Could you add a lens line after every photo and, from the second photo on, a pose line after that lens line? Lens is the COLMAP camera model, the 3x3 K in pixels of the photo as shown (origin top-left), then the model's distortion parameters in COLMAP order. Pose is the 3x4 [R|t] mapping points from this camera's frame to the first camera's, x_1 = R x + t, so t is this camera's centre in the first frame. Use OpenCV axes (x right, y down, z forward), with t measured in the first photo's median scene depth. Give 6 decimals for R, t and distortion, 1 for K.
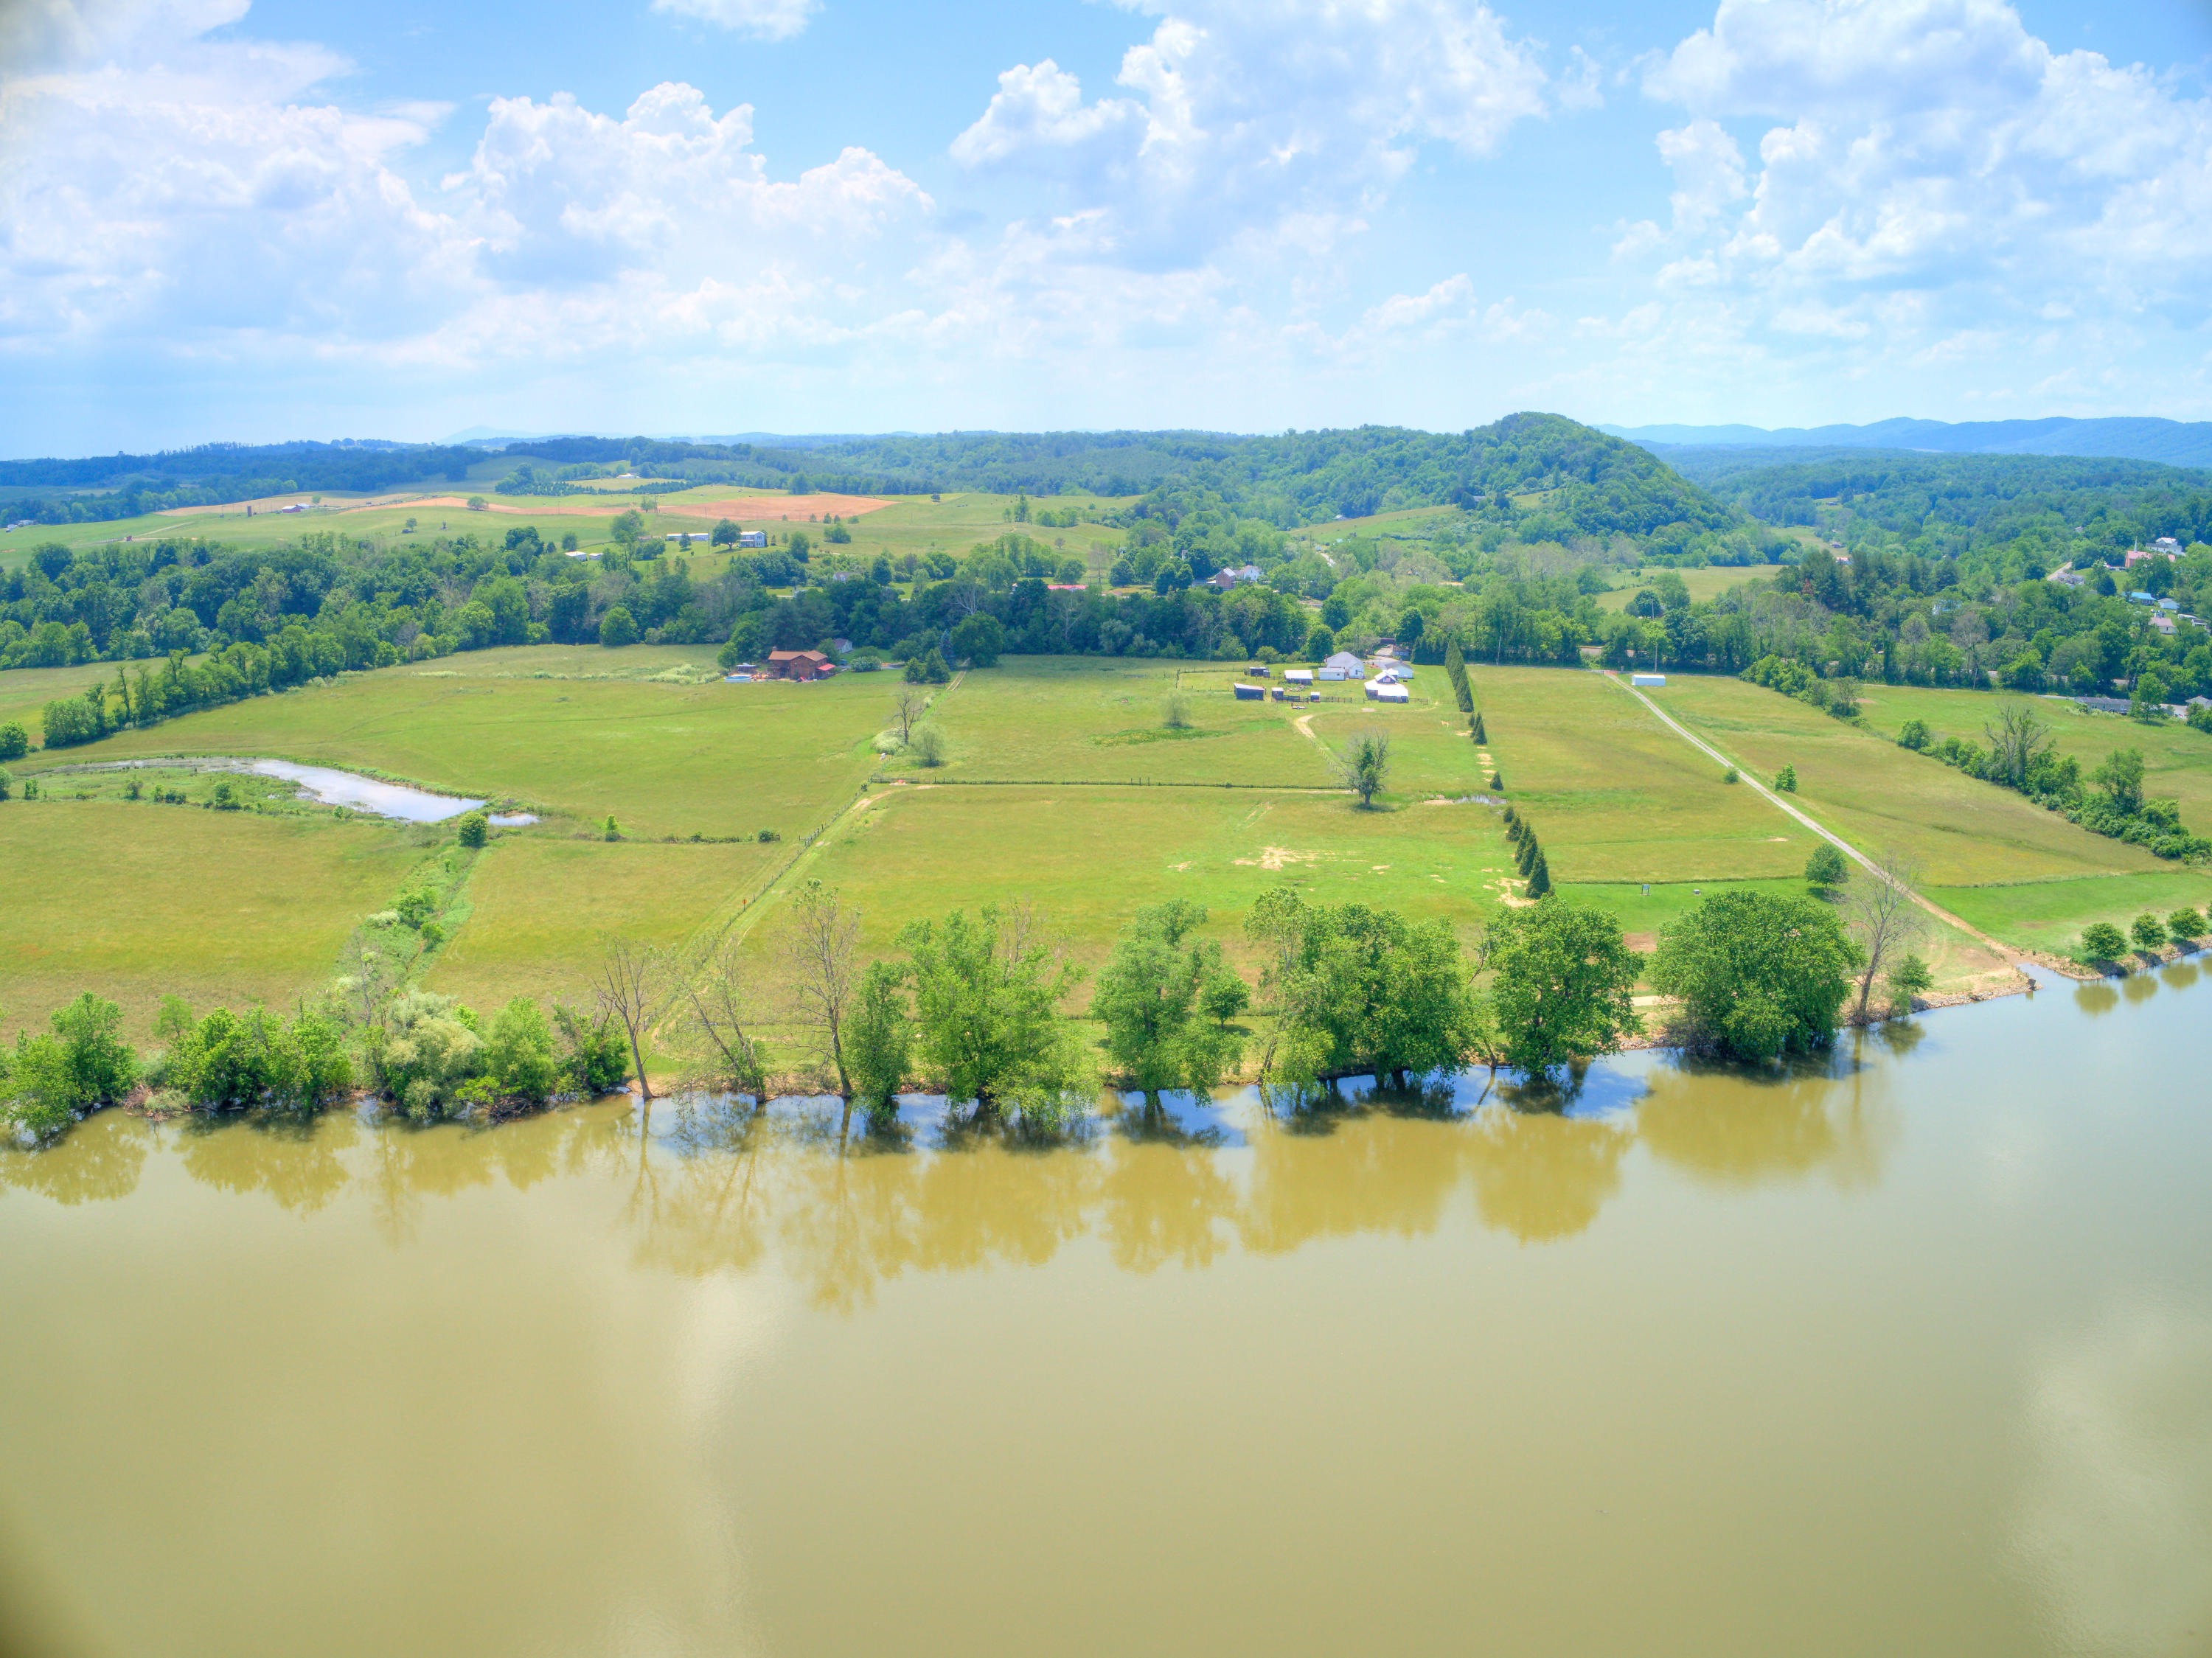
lens RADIAL K [[1677.4, 0, 1099.7], [0, 1677.4, 831.4], [0, 0, 1]] dist [-0.247152, 0.063165]
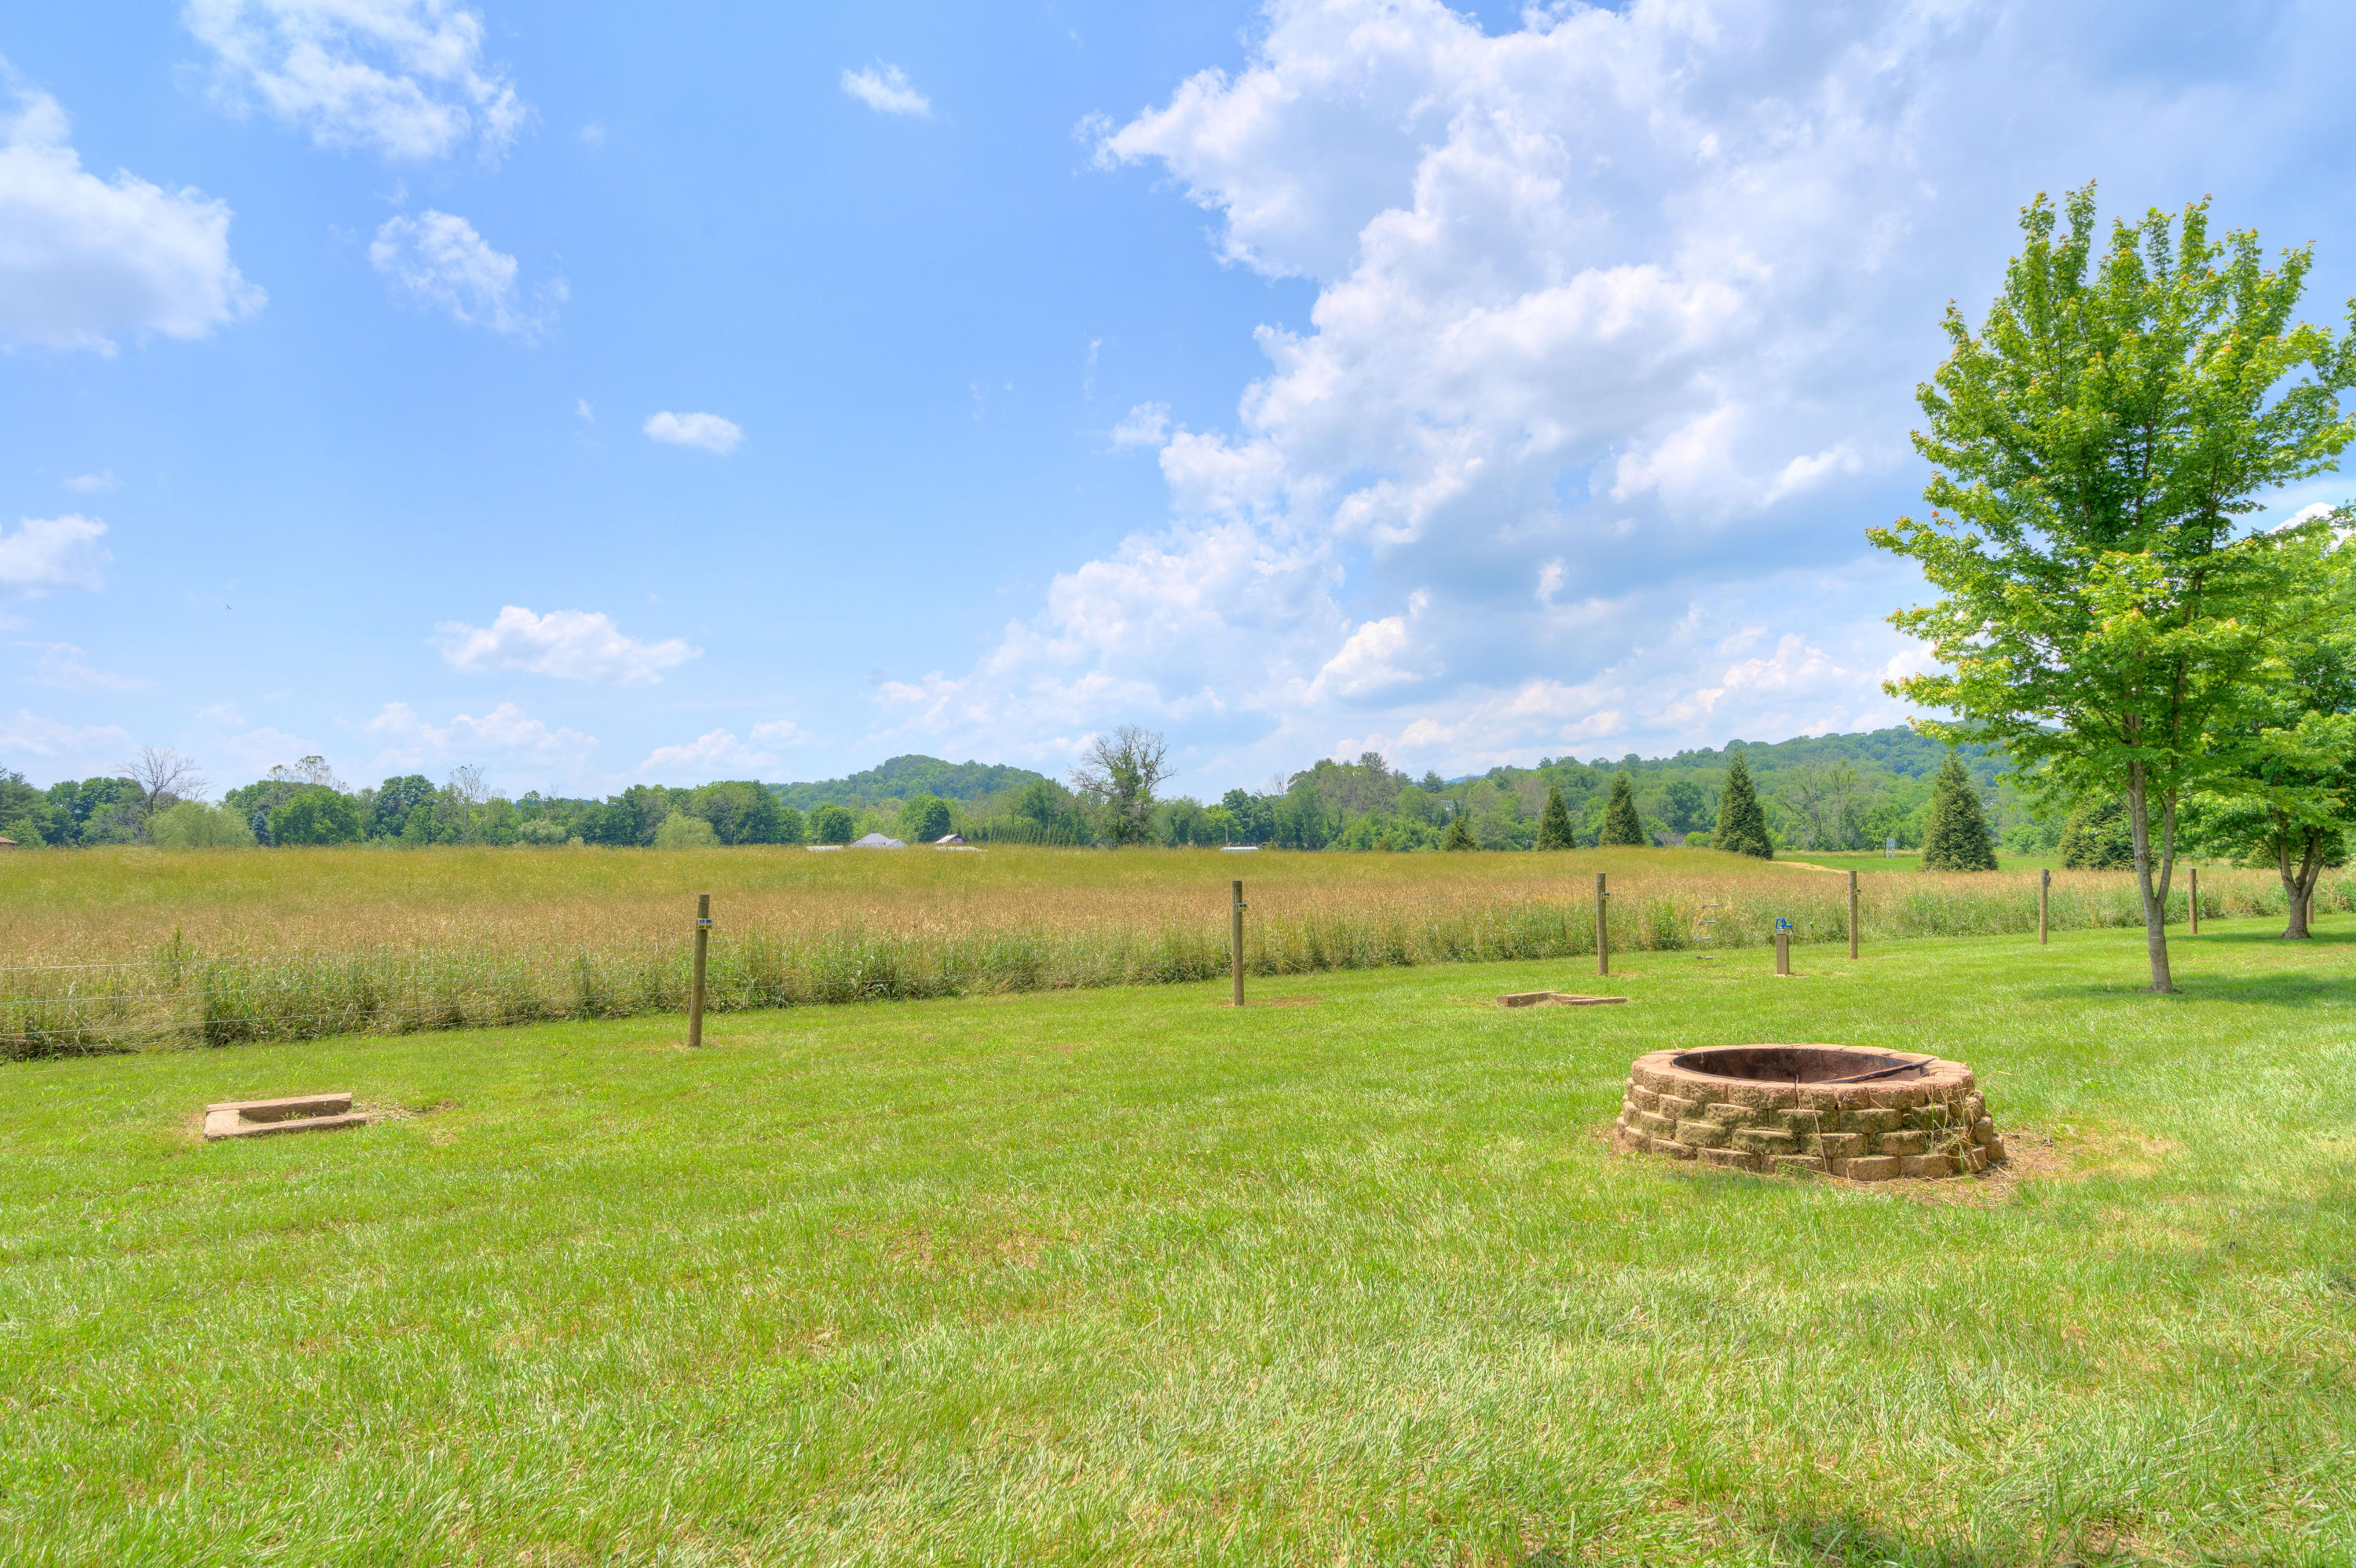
lens RADIAL K [[1381.8, 0, 1172.9], [0, 1381.8, 781.8], [0, 0, 1]] dist [0.007939, 0.000637]
pose [[0.885301, 0.008447, 0.464942, -0.023039], [0.125007, 0.958708, -0.255445, 0.039748], [-0.447902, 0.284266, 0.847689, 0.297318]]
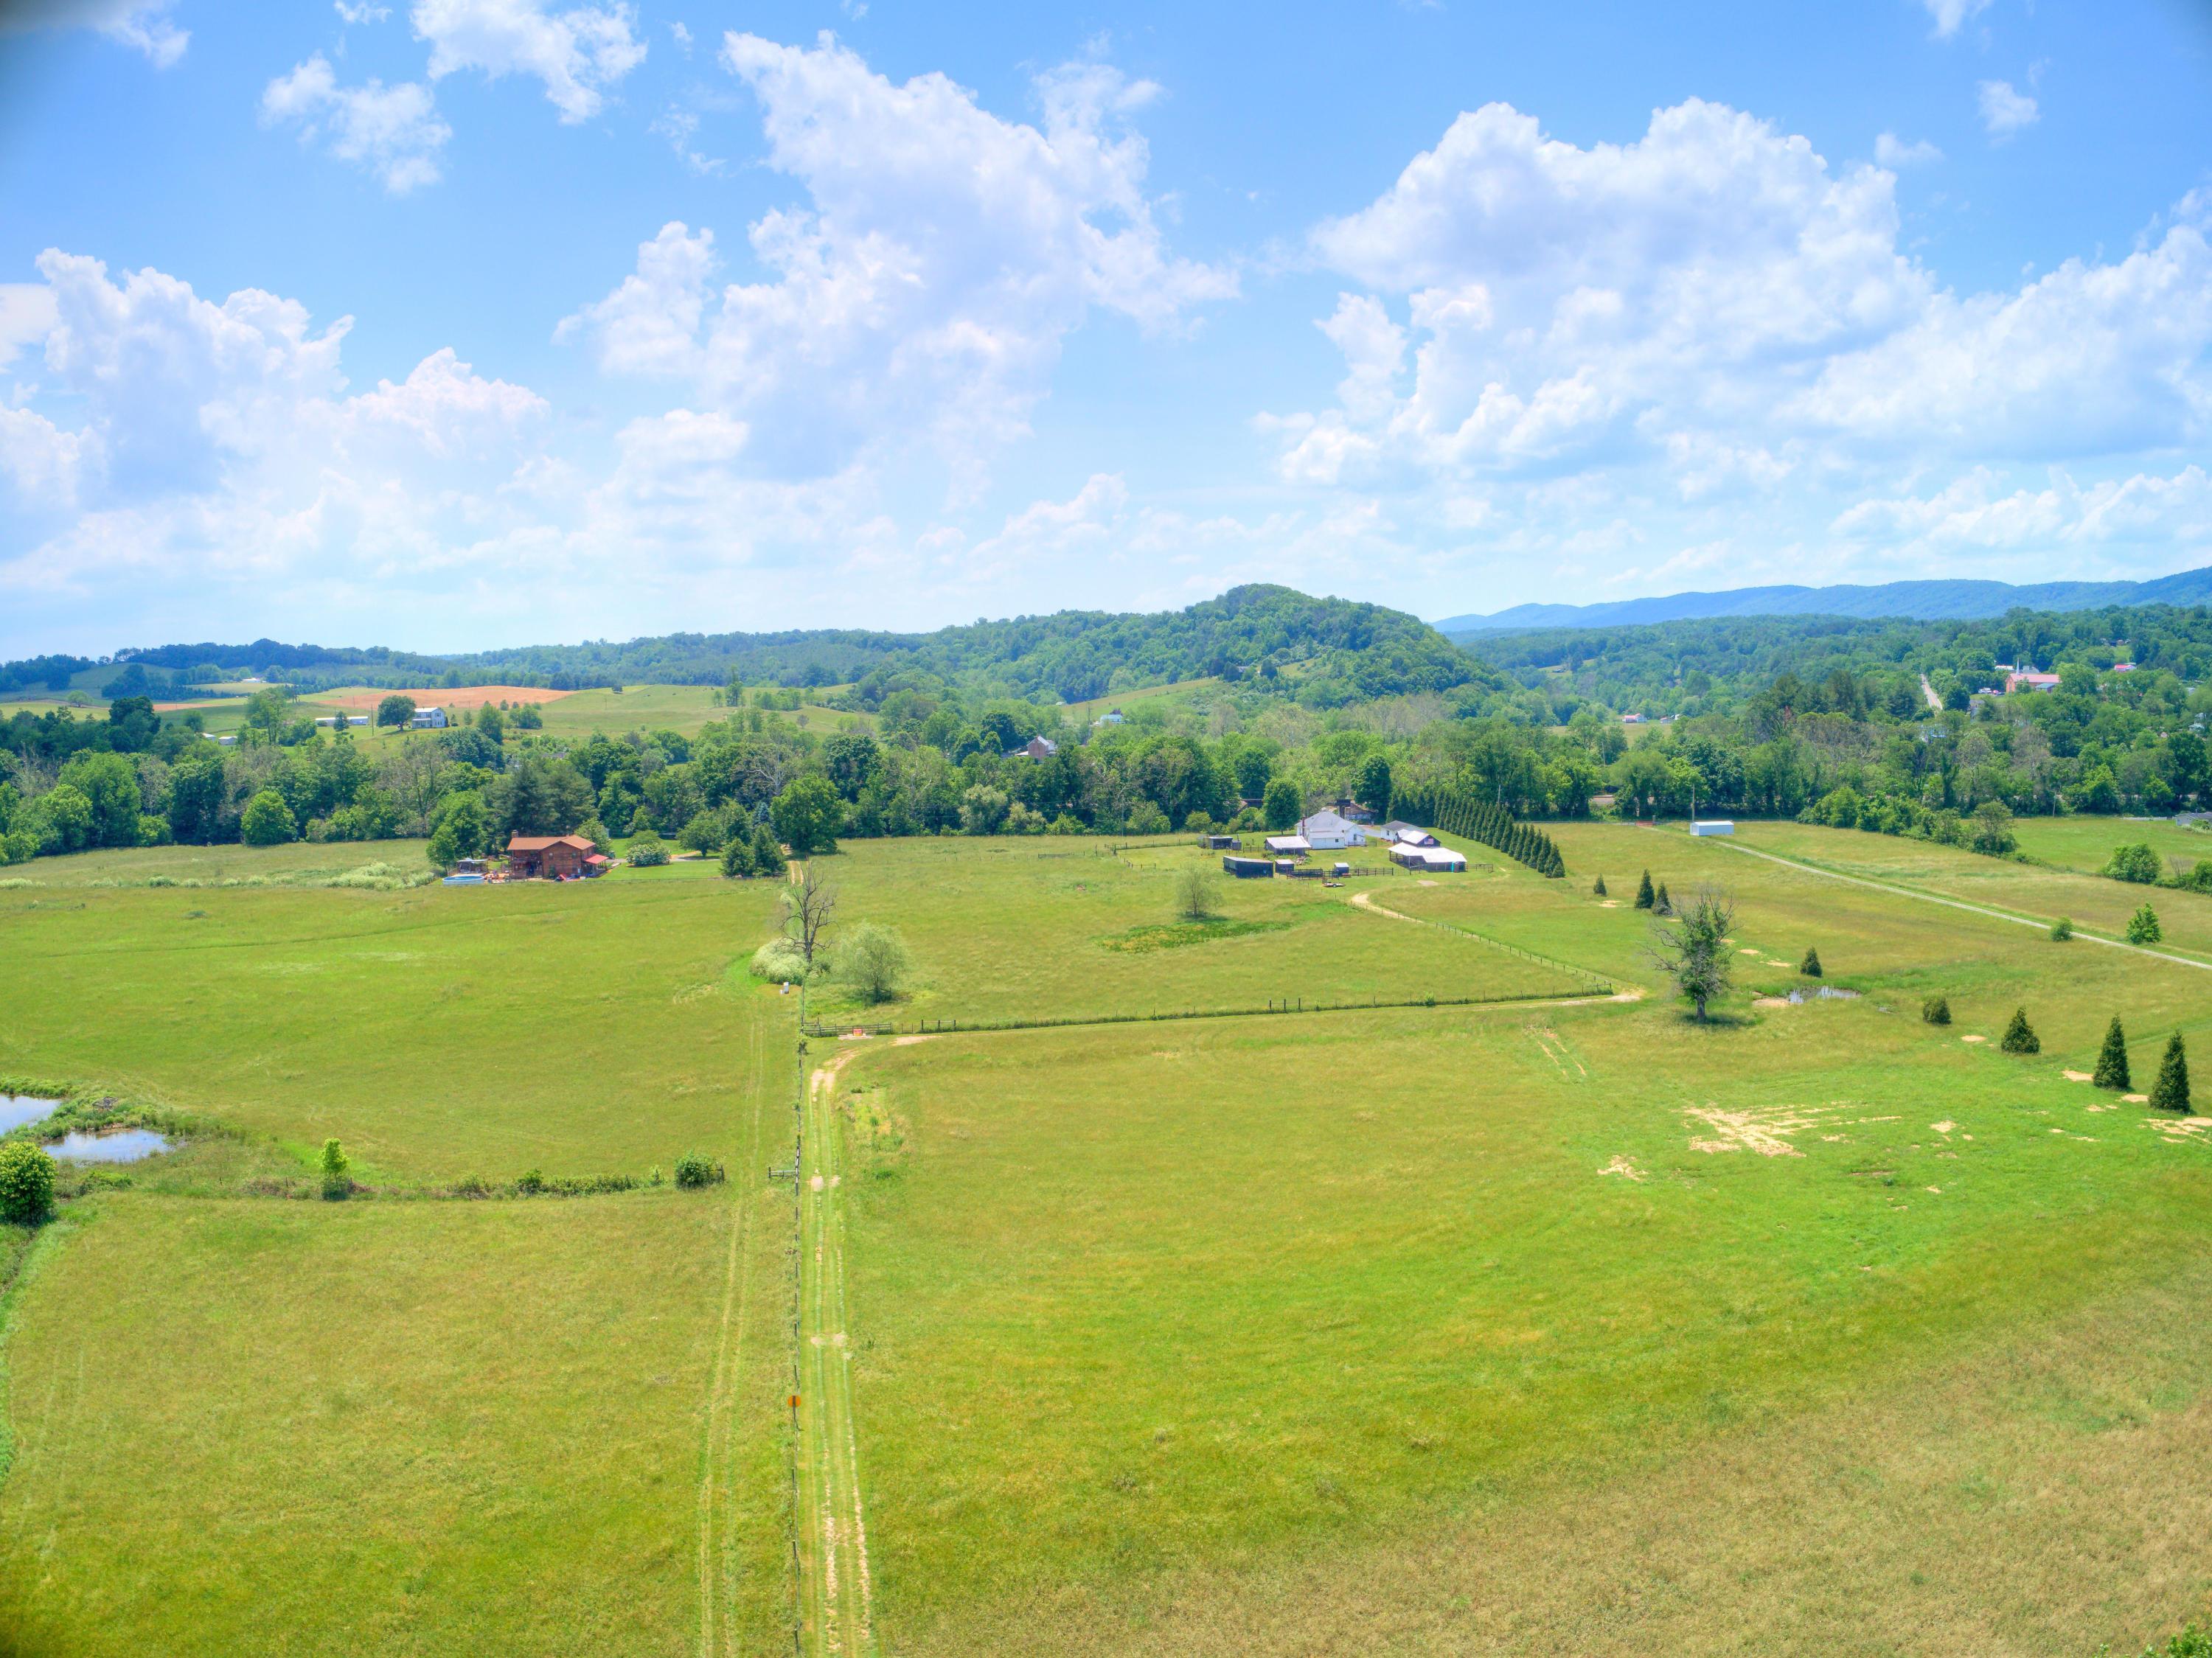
lens RADIAL K [[1677.4, 0, 1086.0], [0, 1677.4, 825.7], [0, 0, 1]] dist [-0.247152, 0.063165]
pose [[0.976212, -0.036100, 0.213794, -0.085788], [0.064519, 0.989740, -0.127482, -0.012188], [-0.206998, 0.138244, 0.968525, 0.245744]]
